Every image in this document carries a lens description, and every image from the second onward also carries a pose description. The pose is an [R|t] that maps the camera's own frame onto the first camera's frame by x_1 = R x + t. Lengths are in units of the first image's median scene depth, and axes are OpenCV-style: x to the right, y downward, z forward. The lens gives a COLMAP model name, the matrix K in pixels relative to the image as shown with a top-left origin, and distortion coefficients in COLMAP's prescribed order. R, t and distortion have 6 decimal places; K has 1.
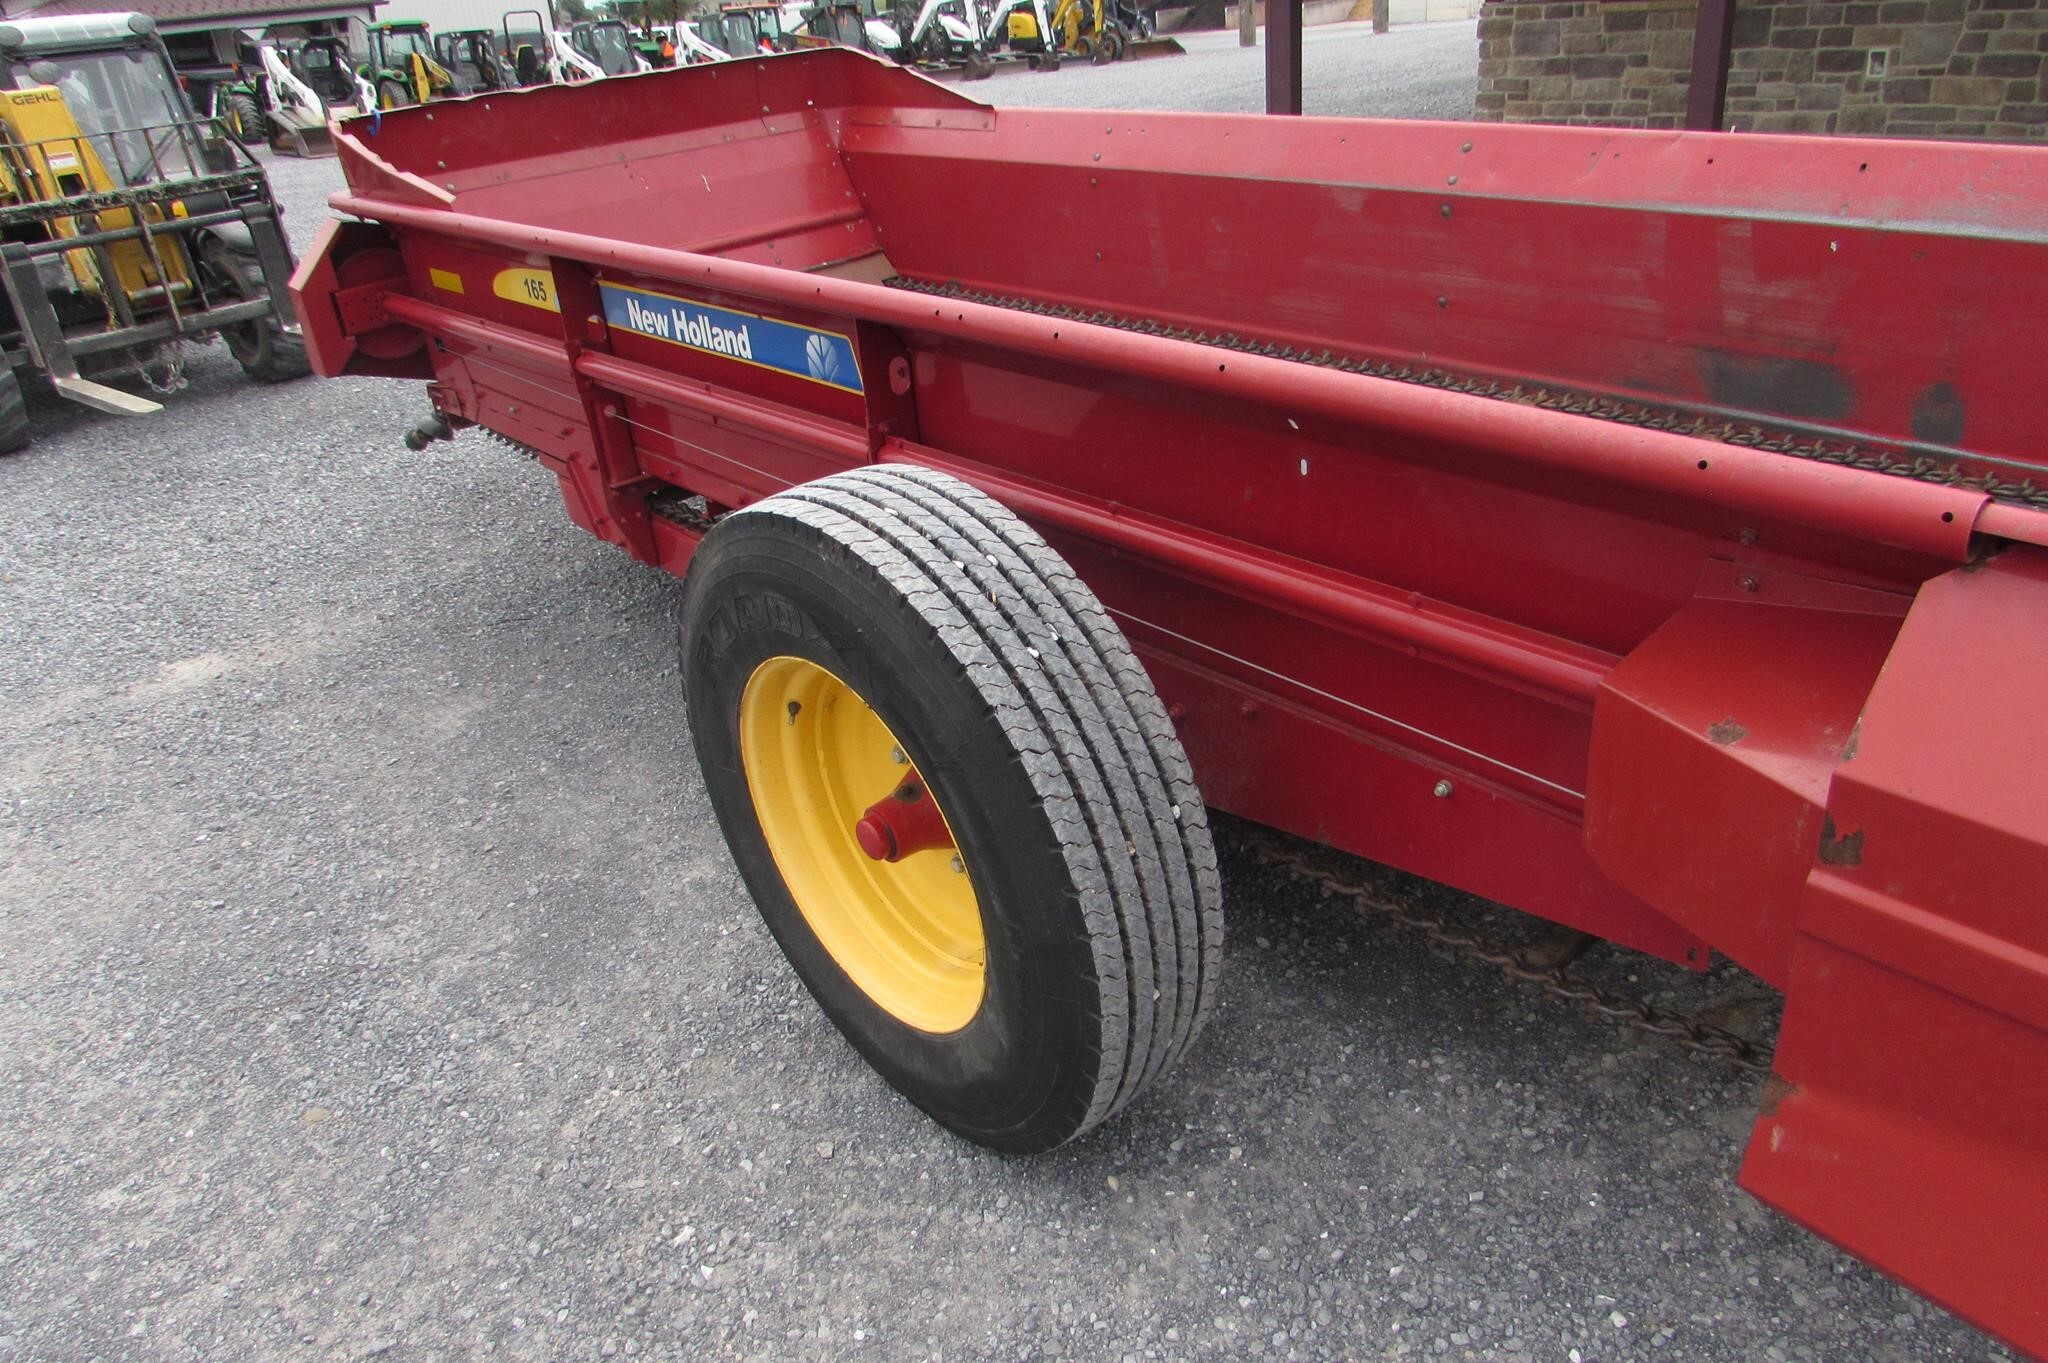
lens RADIAL K [[1457.3, 0, 1035.3], [0, 1457.3, 696.7], [0, 0, 1]] dist [-0.039456, 0.022206]
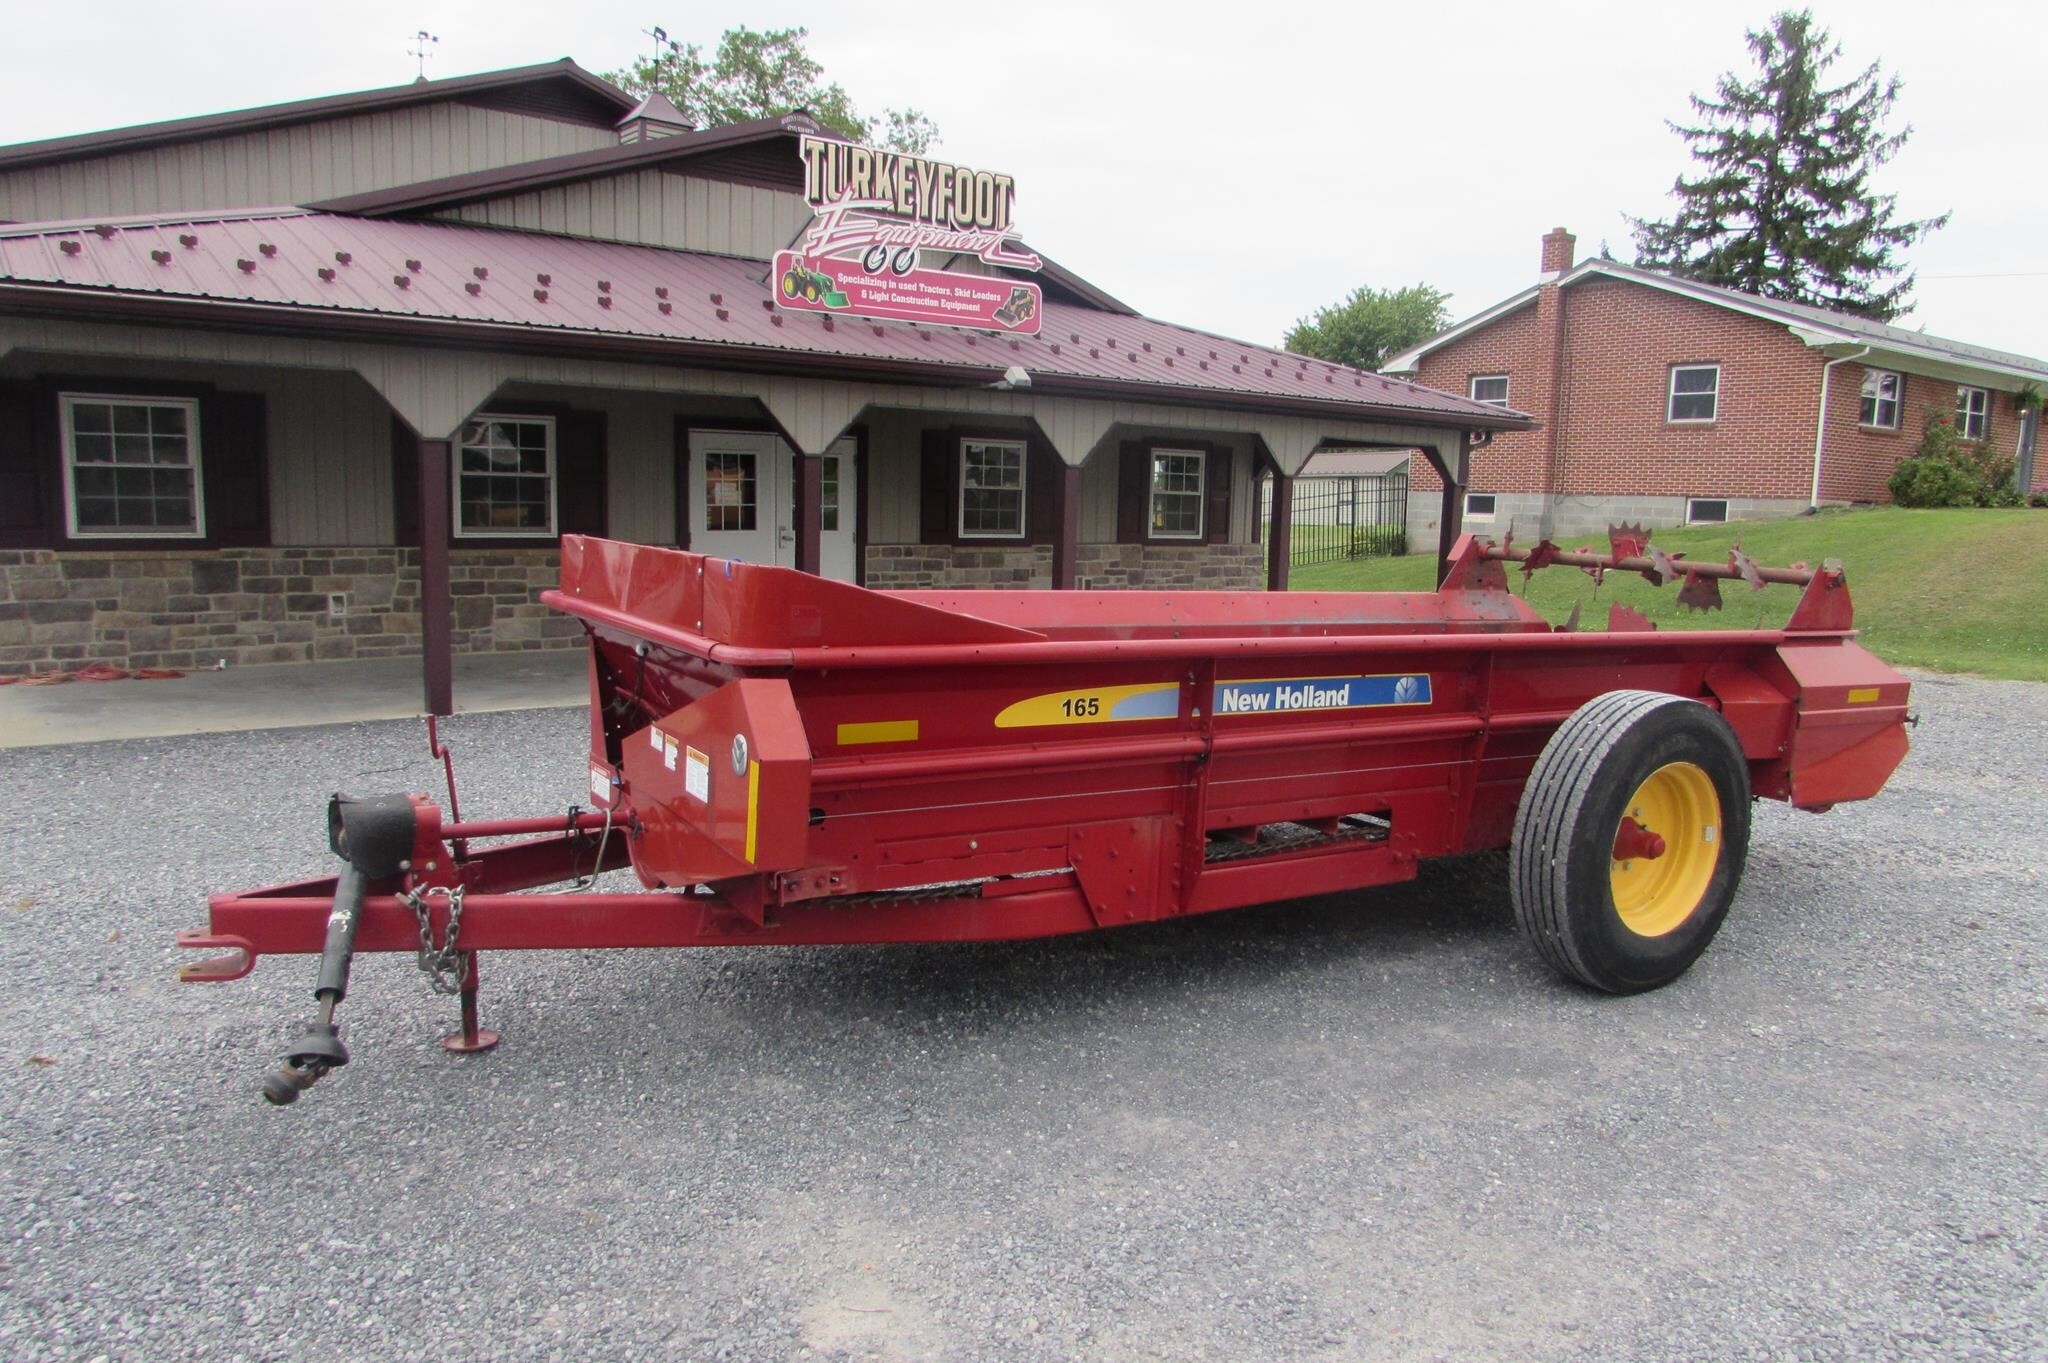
lens RADIAL K [[1431.9, 0, 1037.6], [0, 1431.9, 739.9], [0, 0, 1]] dist [-0.045442, 0.019373]
pose [[0.154856, -0.081766, 0.984548, -0.803626], [0.412433, 0.910924, 0.010782, -0.159044], [-0.897730, 0.404390, 0.174785, 0.463781]]
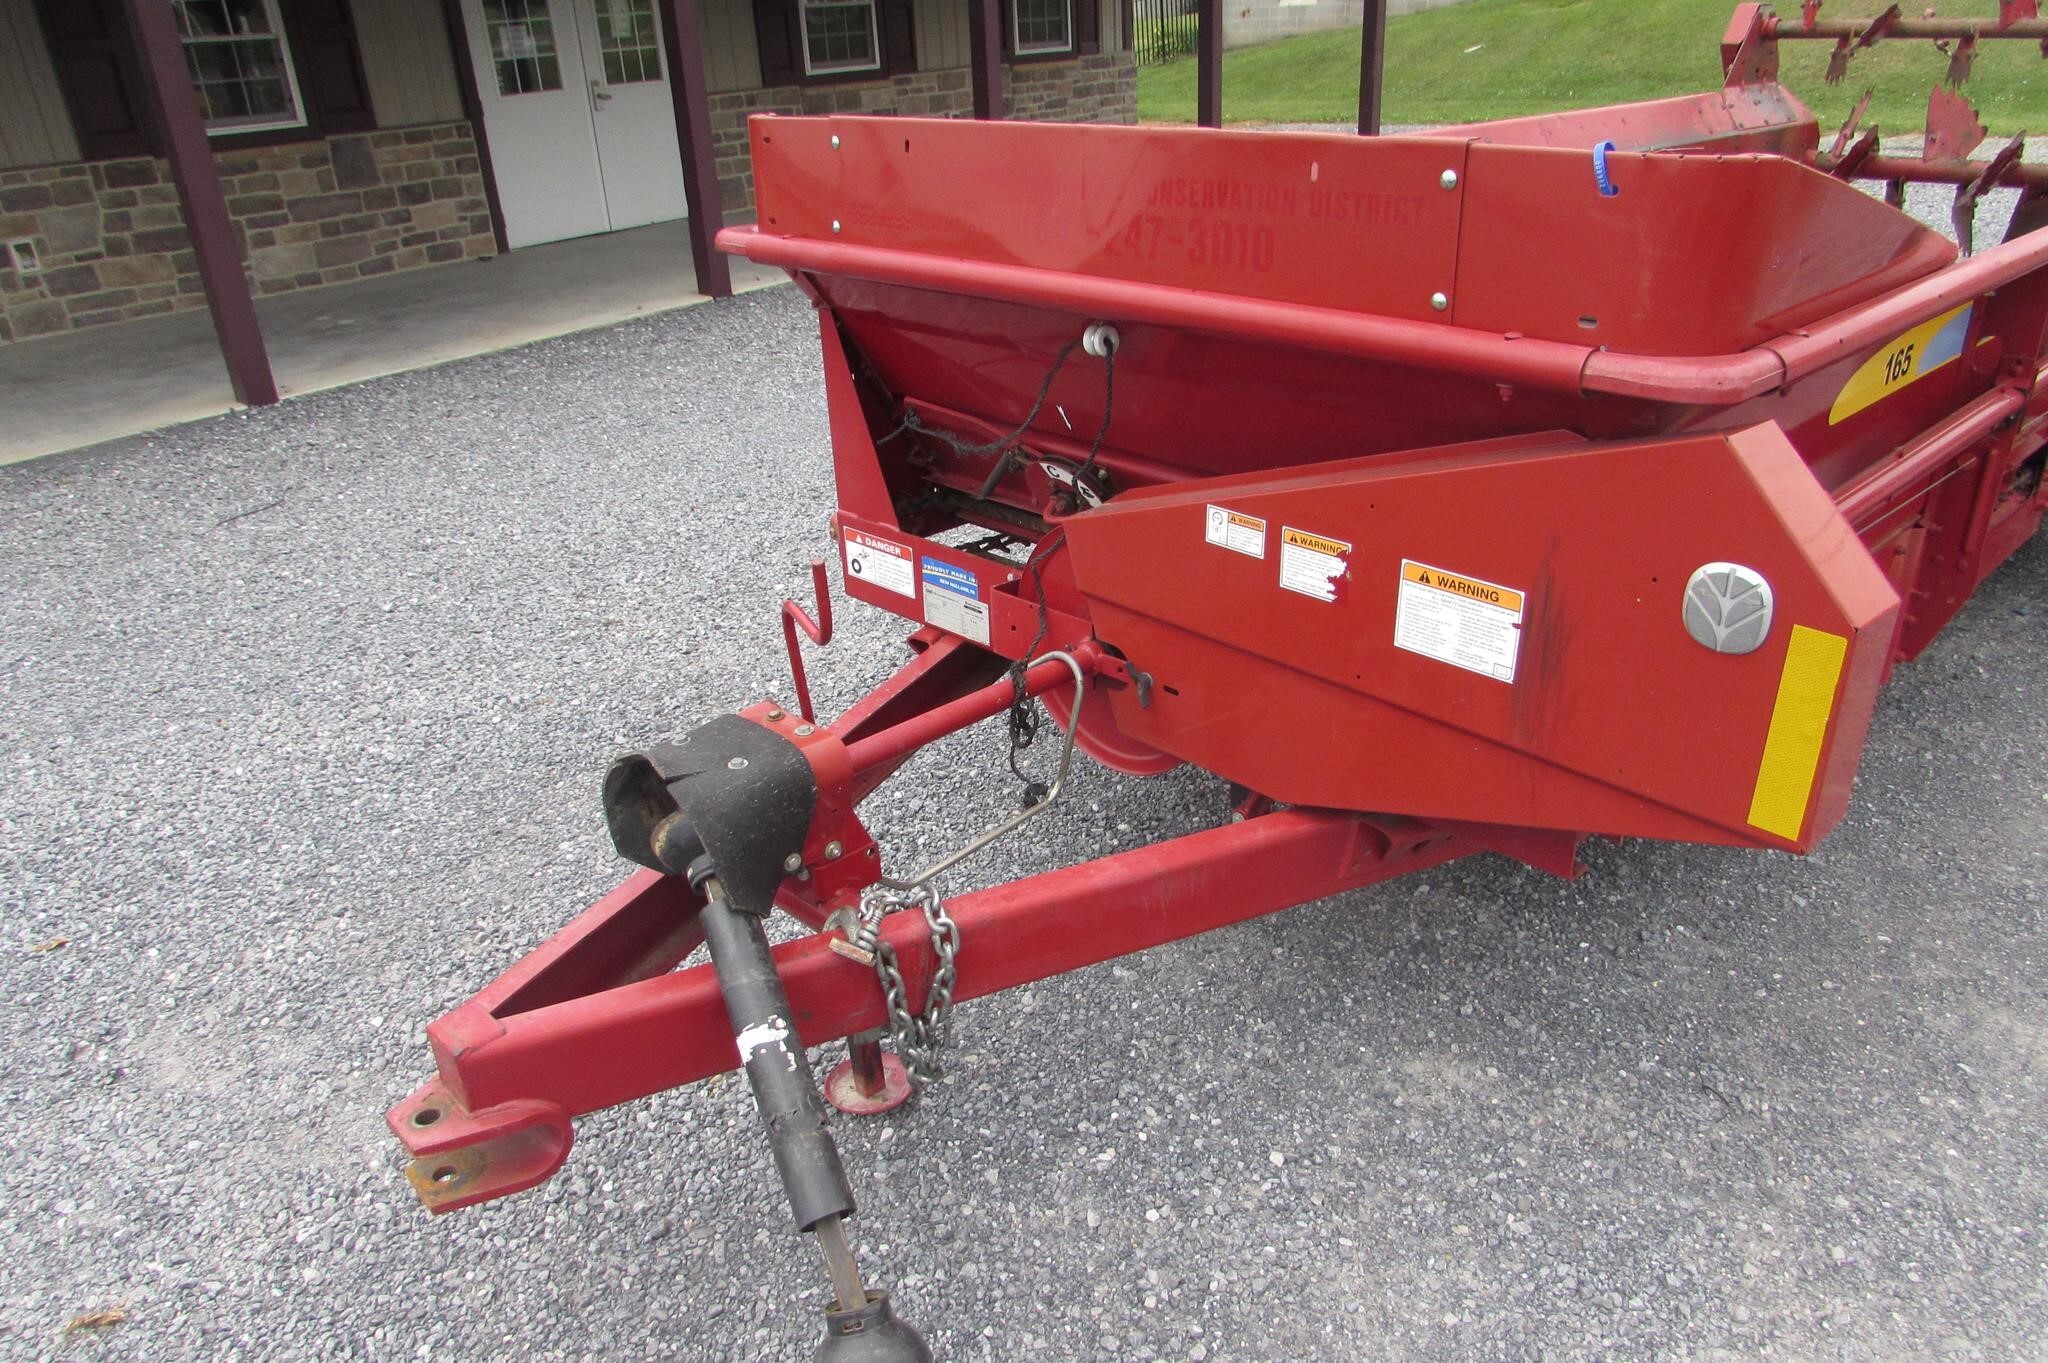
lens RADIAL K [[1428.8, 0, 1037.2], [0, 1428.8, 720.9], [0, 0, 1]] dist [-0.038821, 0.023238]
pose [[-0.040053, -0.375918, 0.925787, -0.530499], [0.500609, 0.794307, 0.344189, -0.311158], [-0.864746, 0.477243, 0.156374, 0.719535]]
